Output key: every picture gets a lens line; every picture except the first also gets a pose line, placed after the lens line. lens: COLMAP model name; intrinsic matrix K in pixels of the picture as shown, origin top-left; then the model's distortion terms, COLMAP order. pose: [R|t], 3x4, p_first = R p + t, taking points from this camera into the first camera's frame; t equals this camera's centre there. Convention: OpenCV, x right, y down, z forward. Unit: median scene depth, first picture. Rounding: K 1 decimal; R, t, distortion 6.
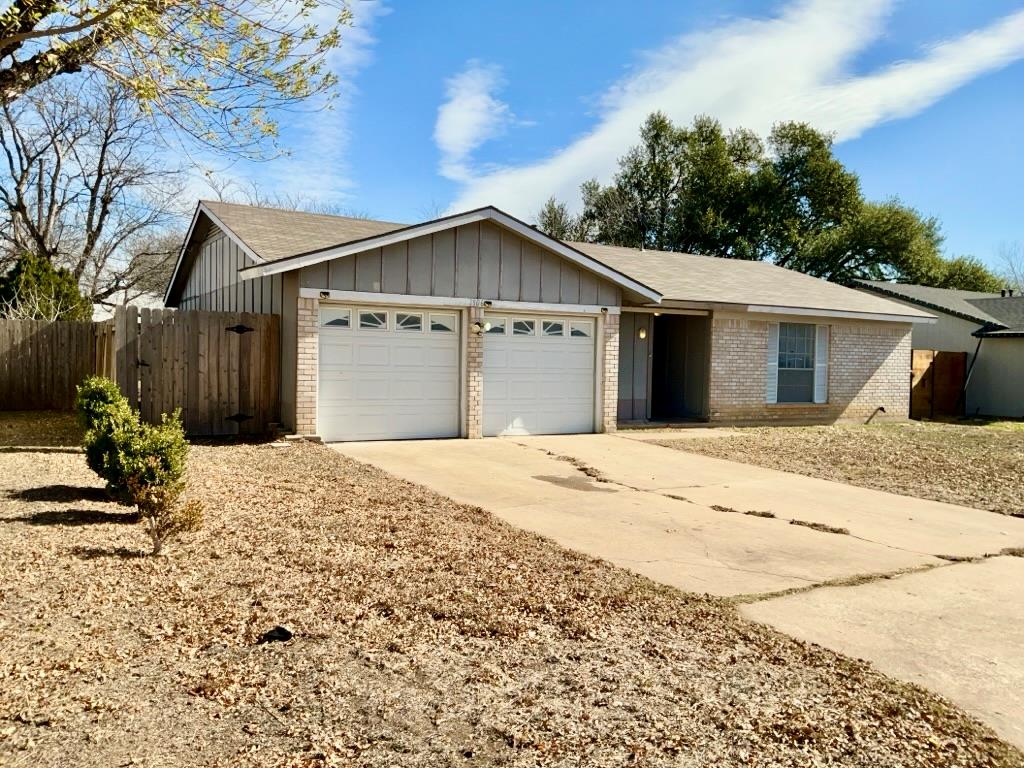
lens RADIAL K [[825.2, 0, 509.1], [0, 825.2, 378.9], [0, 0, 1]] dist [0.034705, -0.025220]
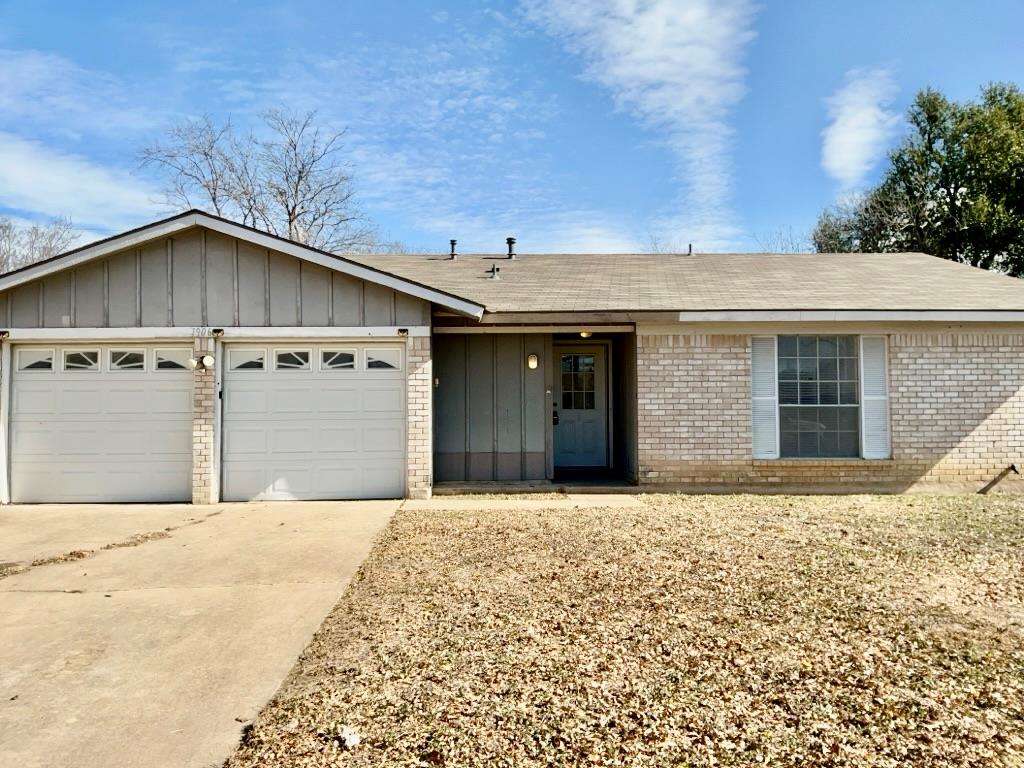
lens RADIAL K [[825.2, 0, 513.8], [0, 825.2, 389.7], [0, 0, 1]] dist [0.034705, -0.025220]
pose [[0.884628, -0.031827, -0.465210, 0.469260], [0.012189, 0.998905, -0.045160, 0.002330], [0.466138, 0.034279, 0.884048, 0.341719]]
